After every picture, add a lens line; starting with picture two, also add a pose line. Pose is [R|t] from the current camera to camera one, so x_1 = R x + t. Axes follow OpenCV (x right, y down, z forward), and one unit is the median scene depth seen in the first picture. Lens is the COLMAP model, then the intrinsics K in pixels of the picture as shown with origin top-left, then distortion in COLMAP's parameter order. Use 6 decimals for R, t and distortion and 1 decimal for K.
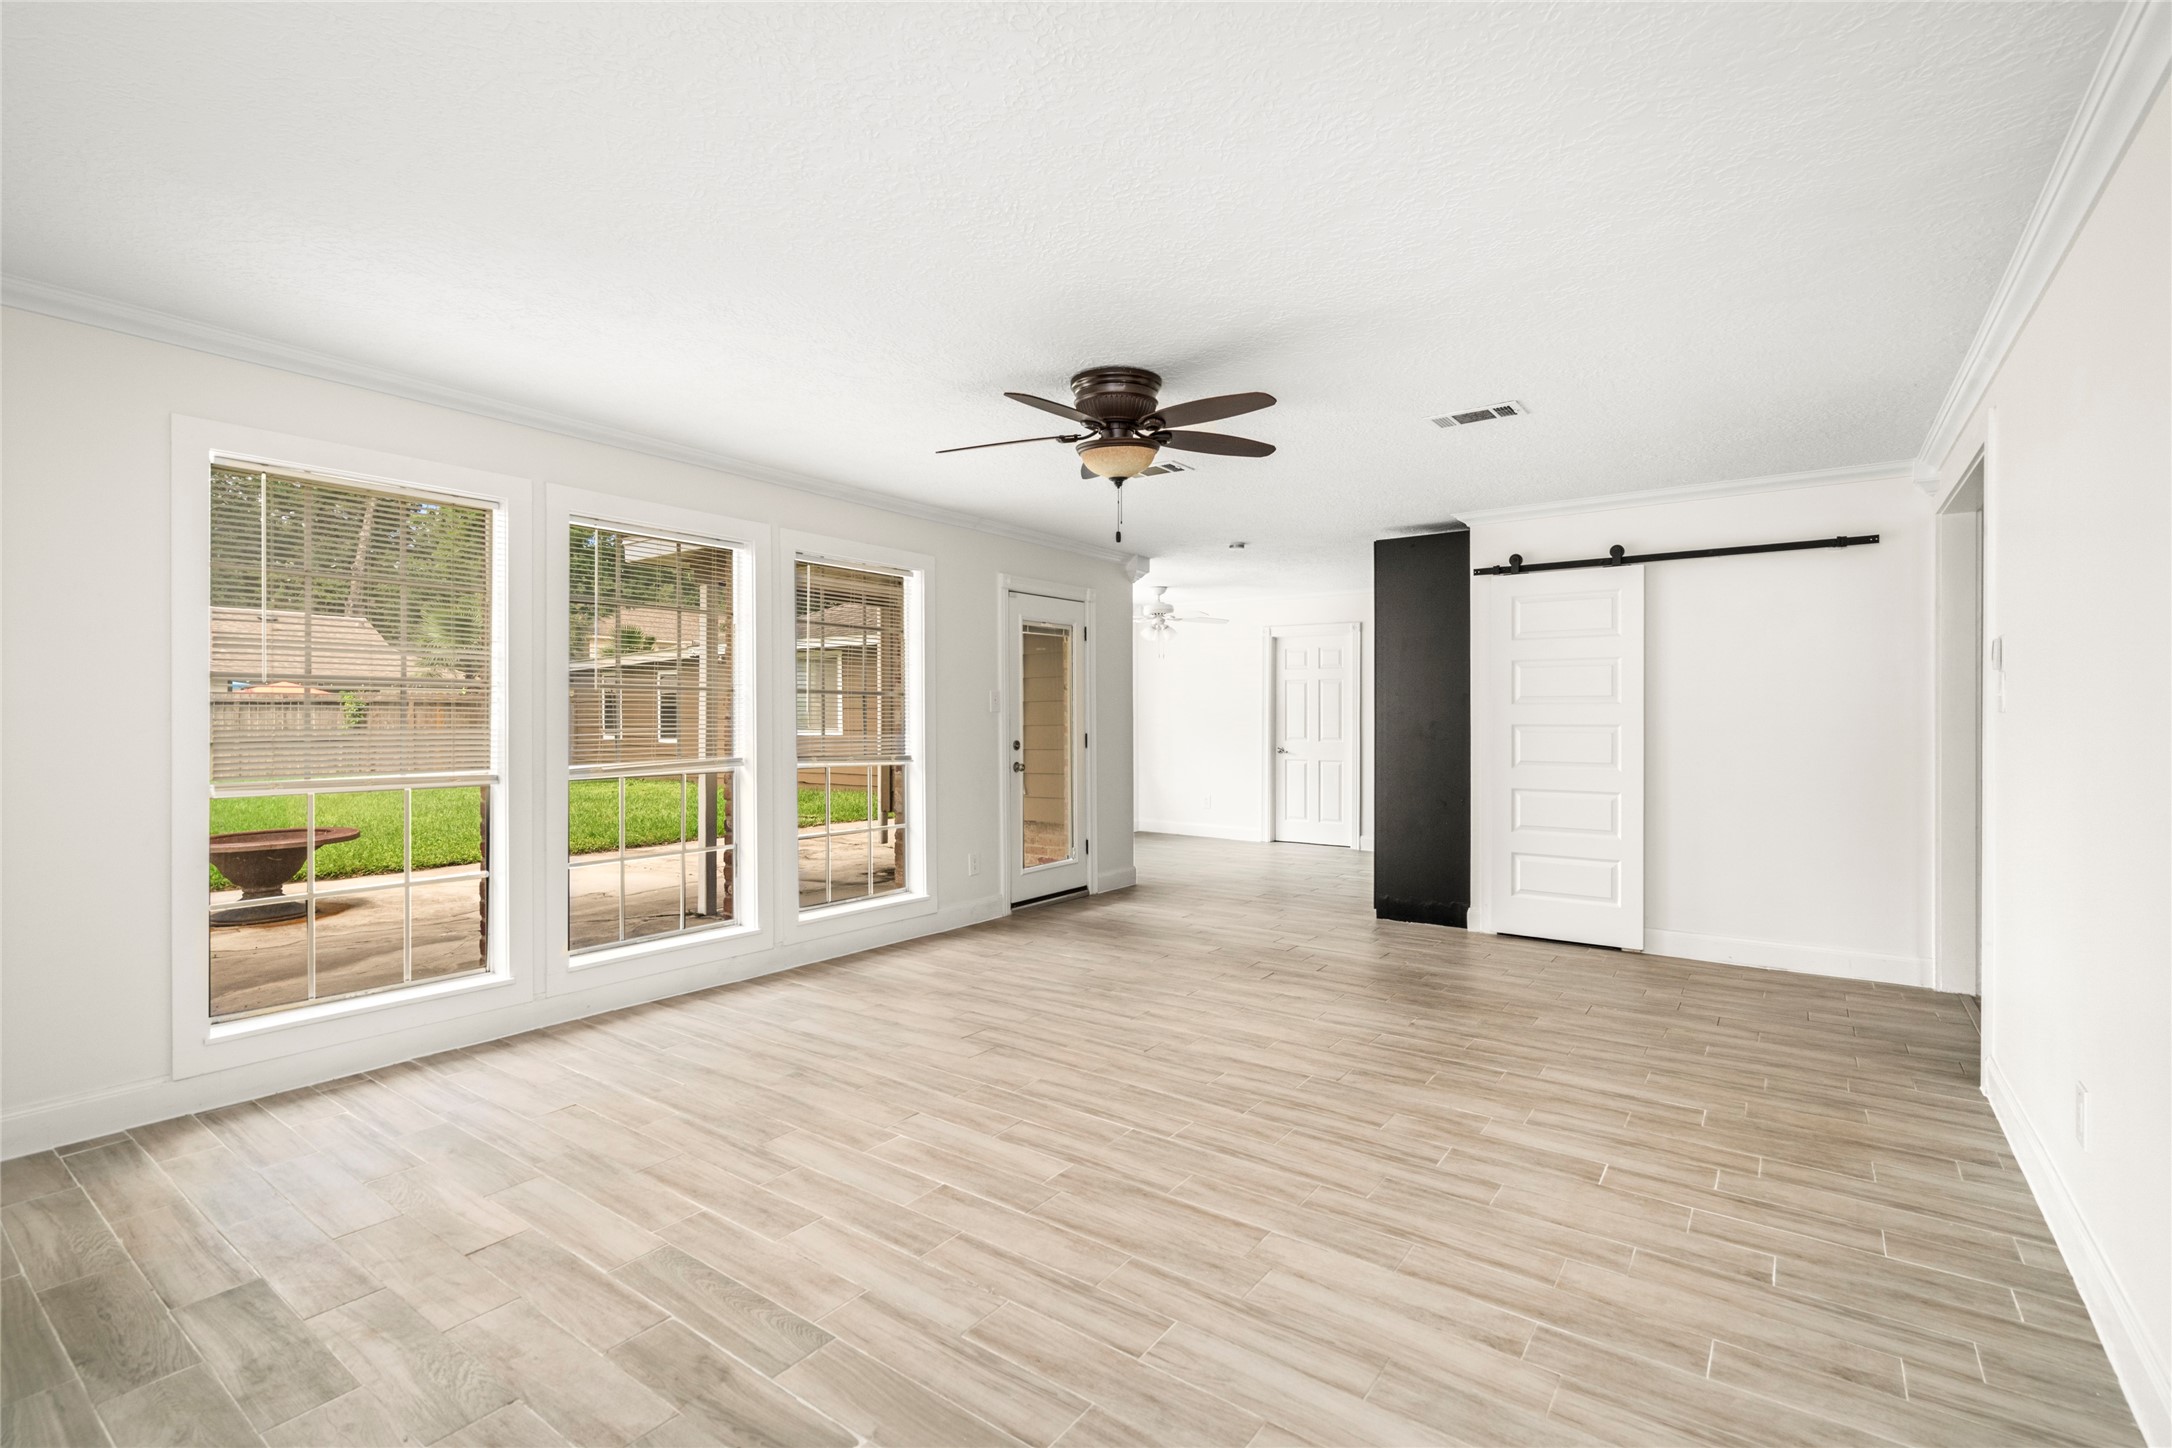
lens RADIAL K [[967.8, 0, 1041.0], [0, 967.8, 715.4], [0, 0, 1]] dist [-0.001084, -0.000111]
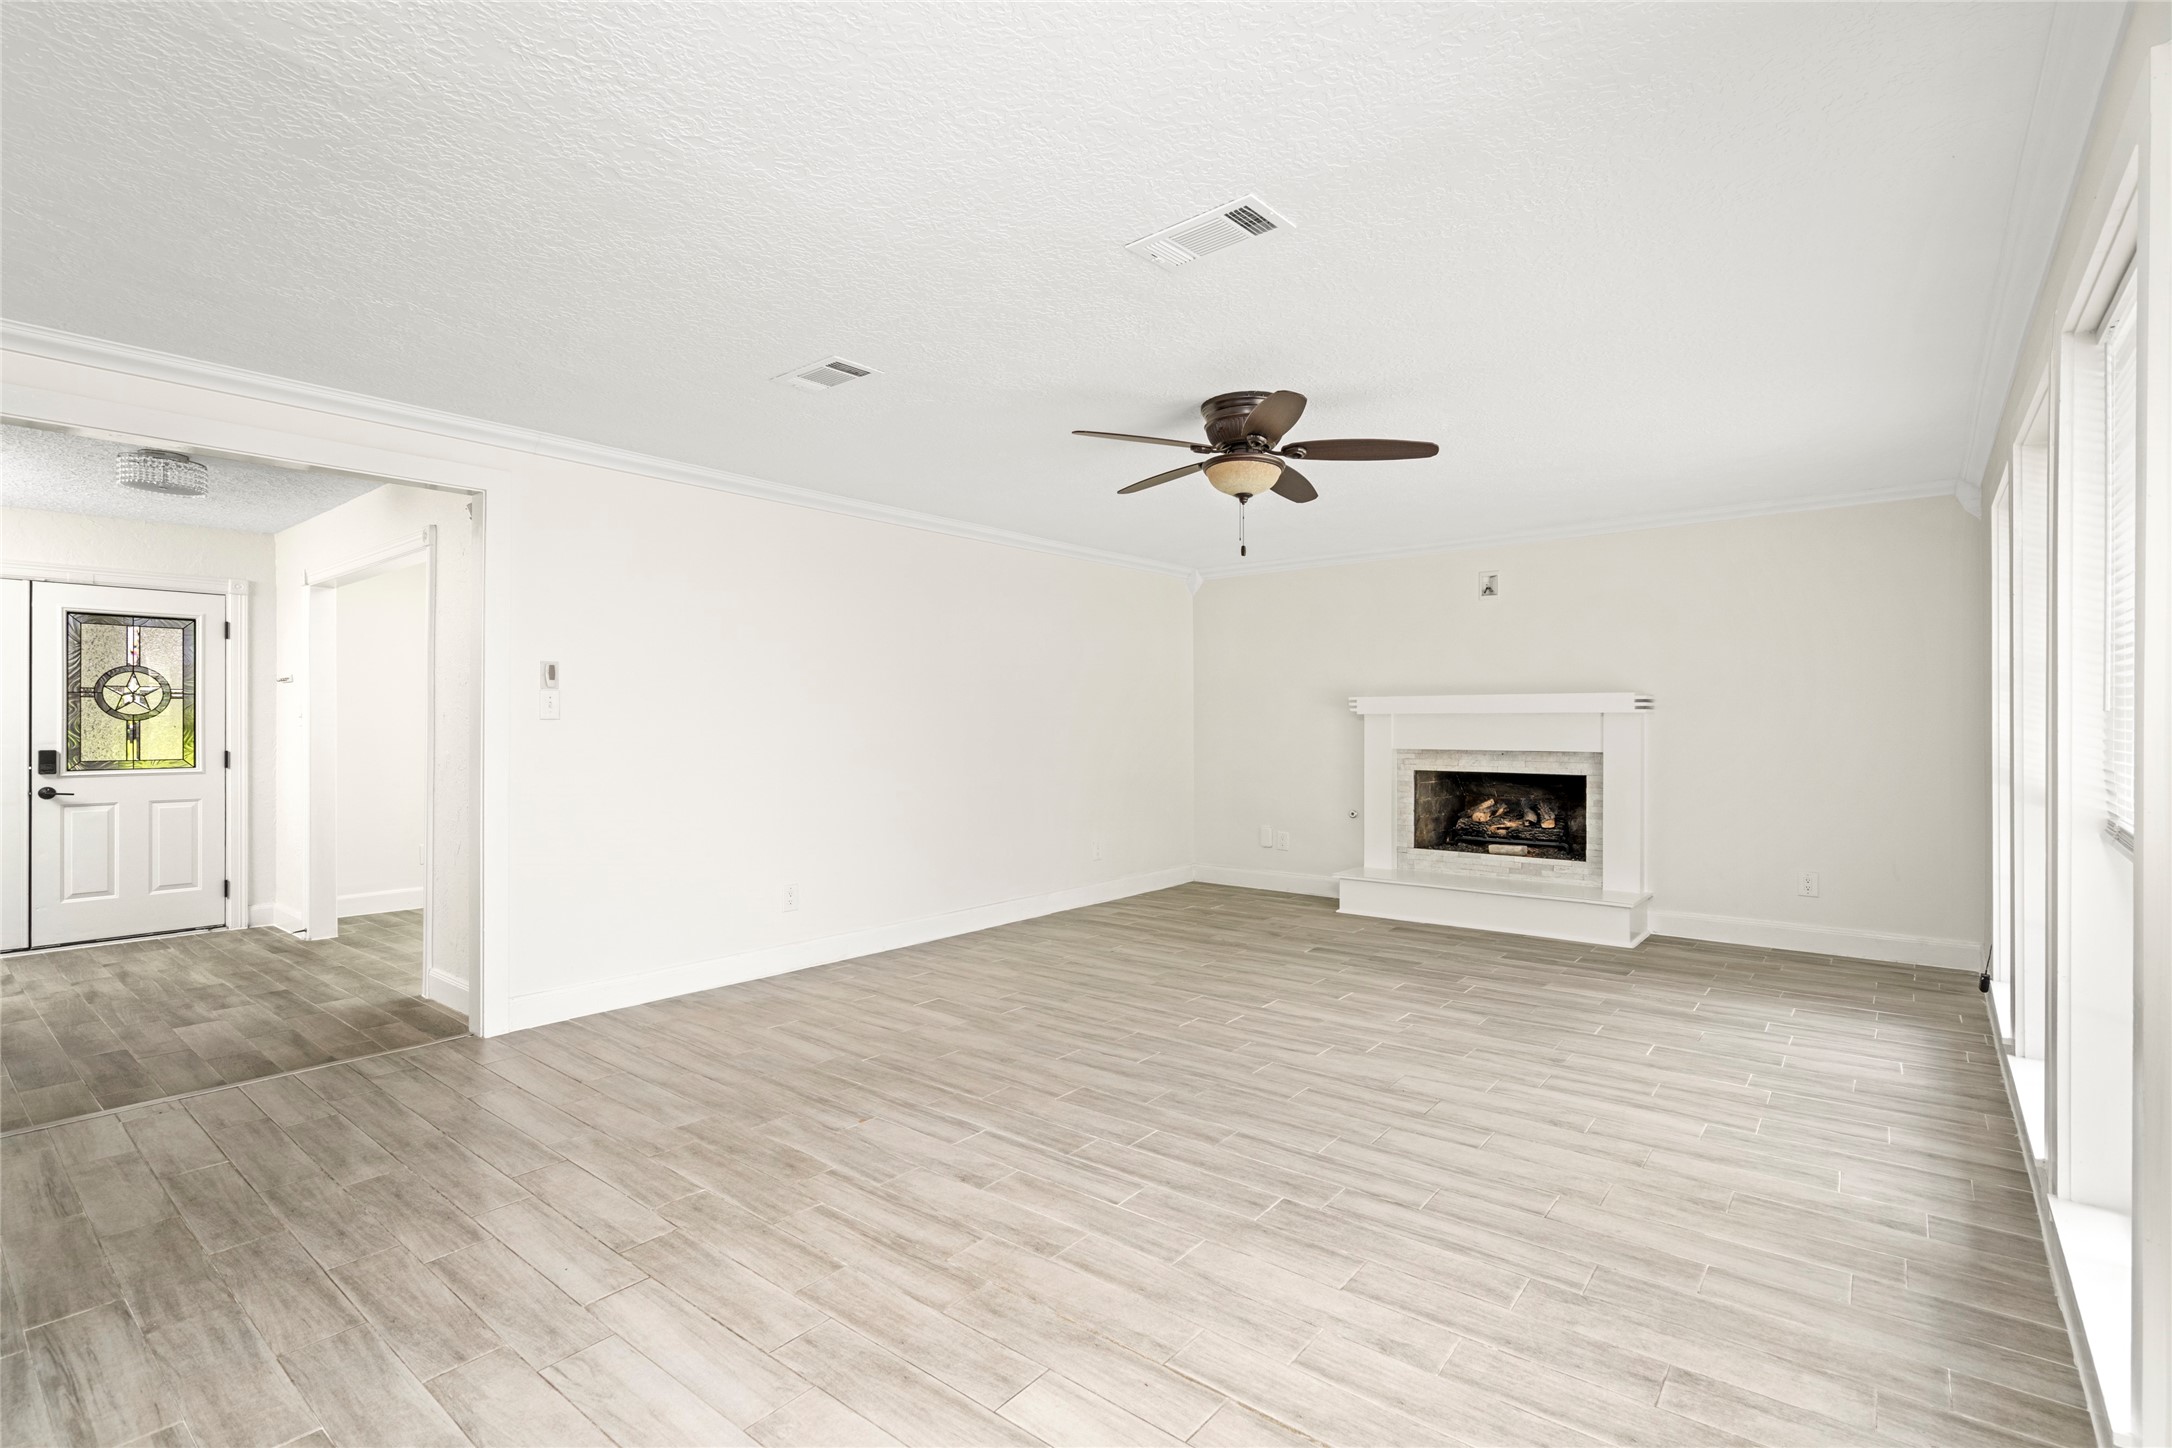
lens RADIAL K [[979.0, 0, 1086.0], [0, 979.0, 724.0], [0, 0, 1]] dist [-0.002656, 0.000403]
pose [[-0.999889, 0.000805, 0.014908, 0.268846], [0.000796, 0.999999, -0.000653, 0.015552], [-0.014909, -0.000641, -0.999889, 2.372077]]
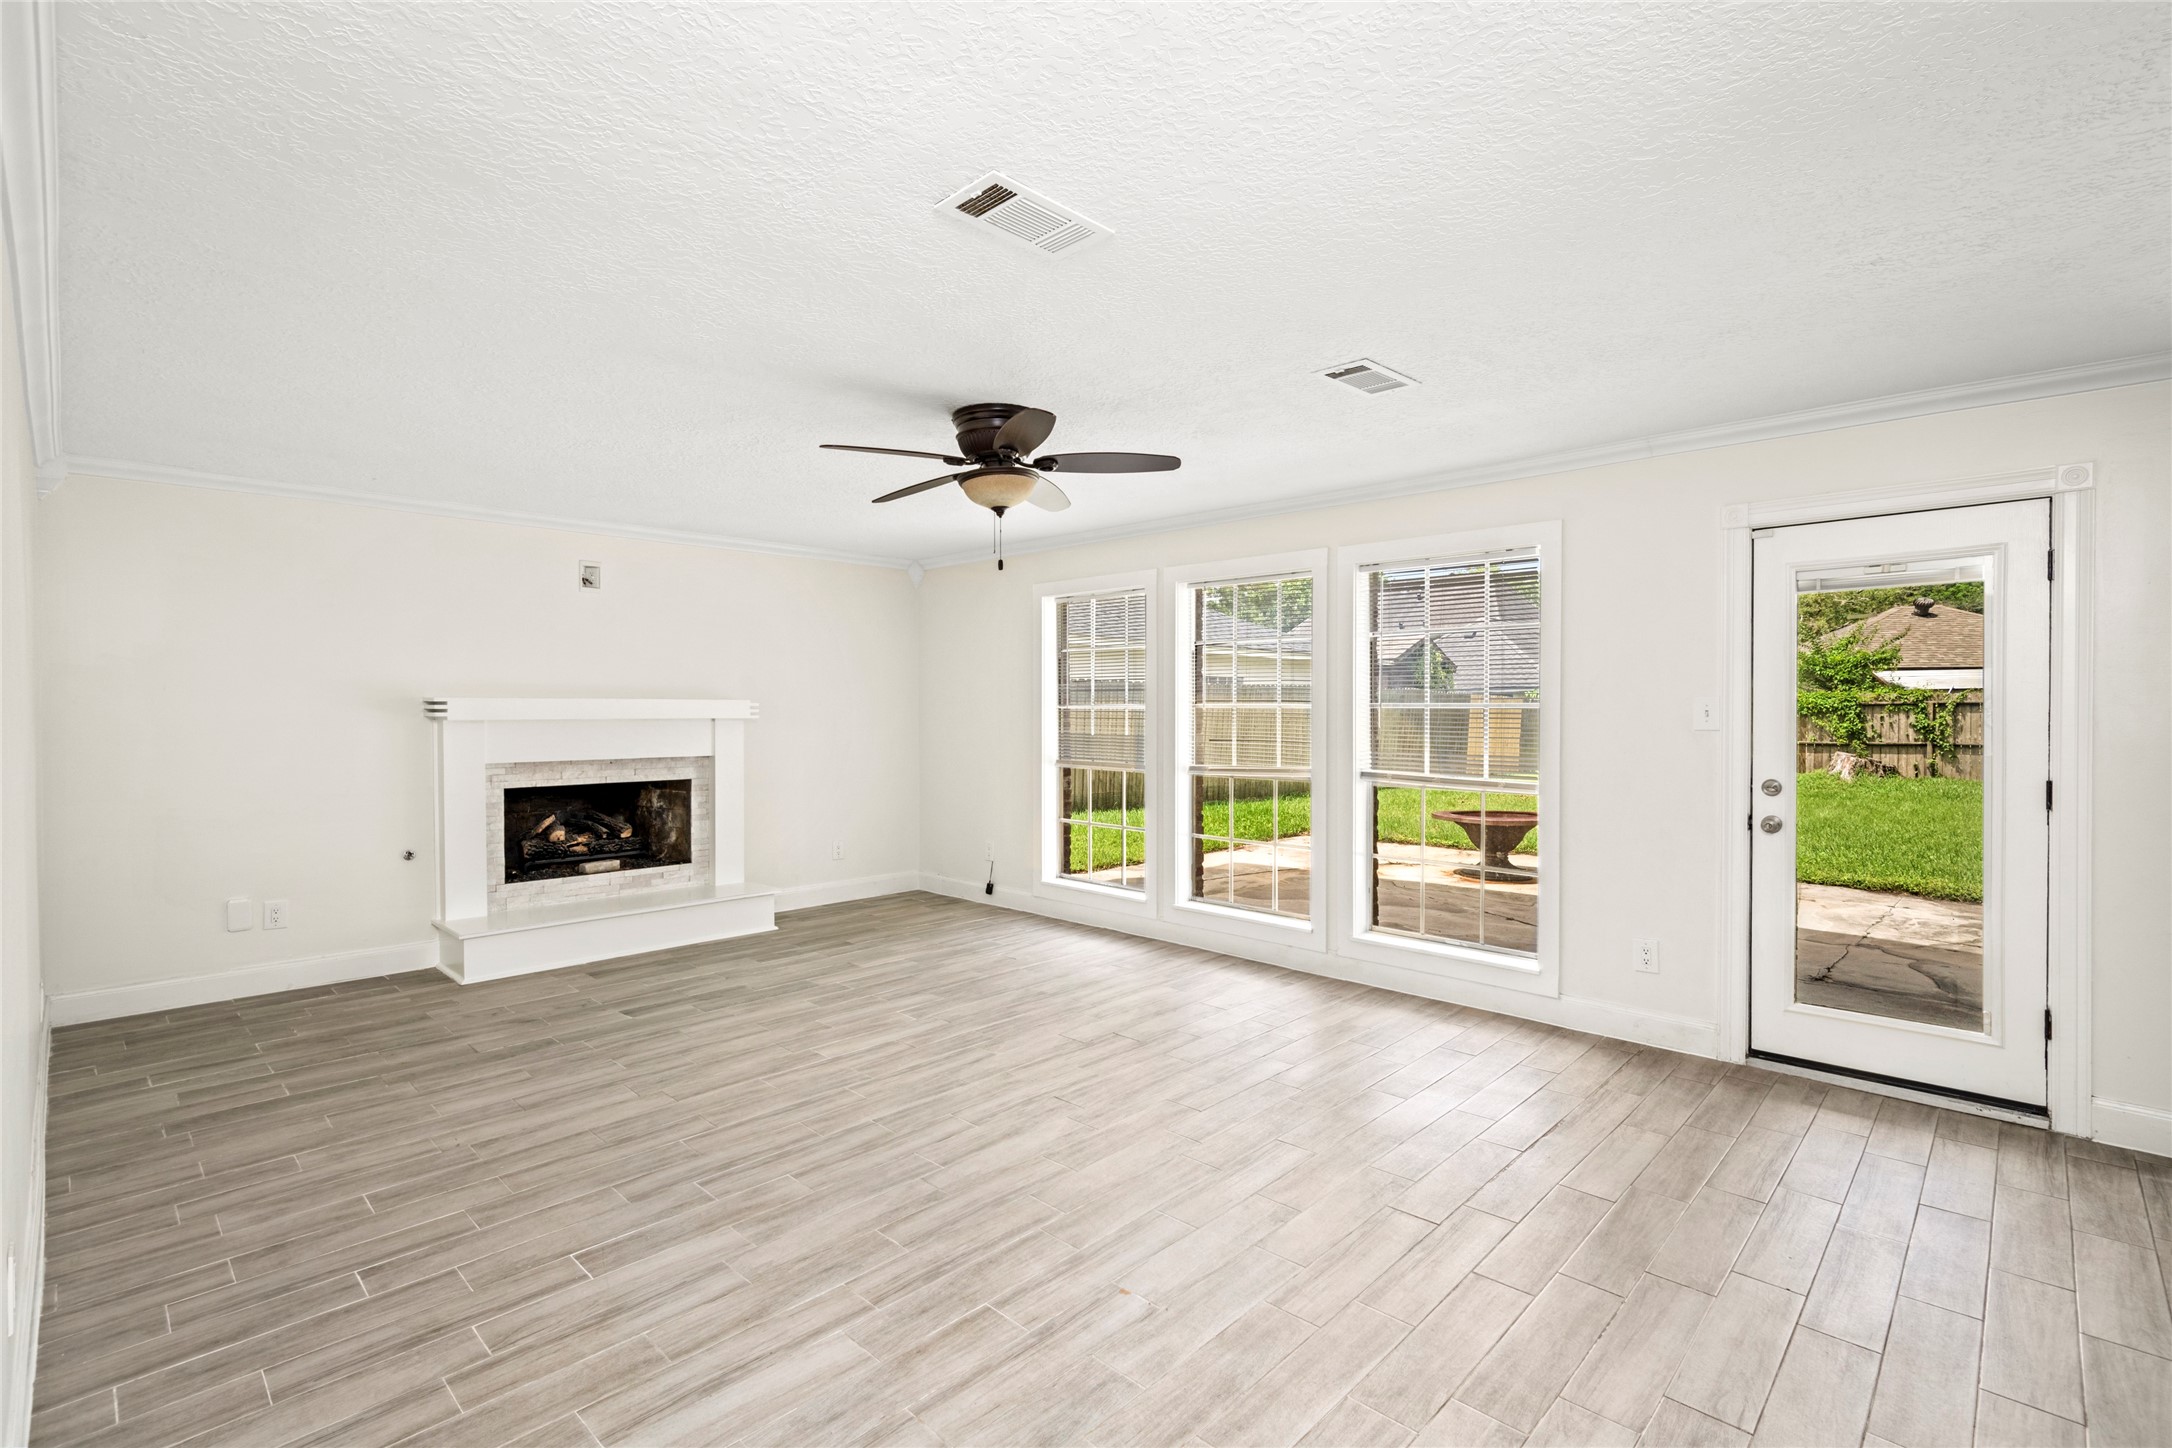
lens RADIAL K [[1003.0, 0, 1090.8], [0, 1003.0, 722.8], [0, 0, 1]] dist [-0.002103, 0.000403]
pose [[-0.108192, 0.009965, -0.994080, 1.288884], [0.001780, 0.999950, 0.009830, -0.018301], [0.994128, -0.000705, -0.108204, 1.408925]]
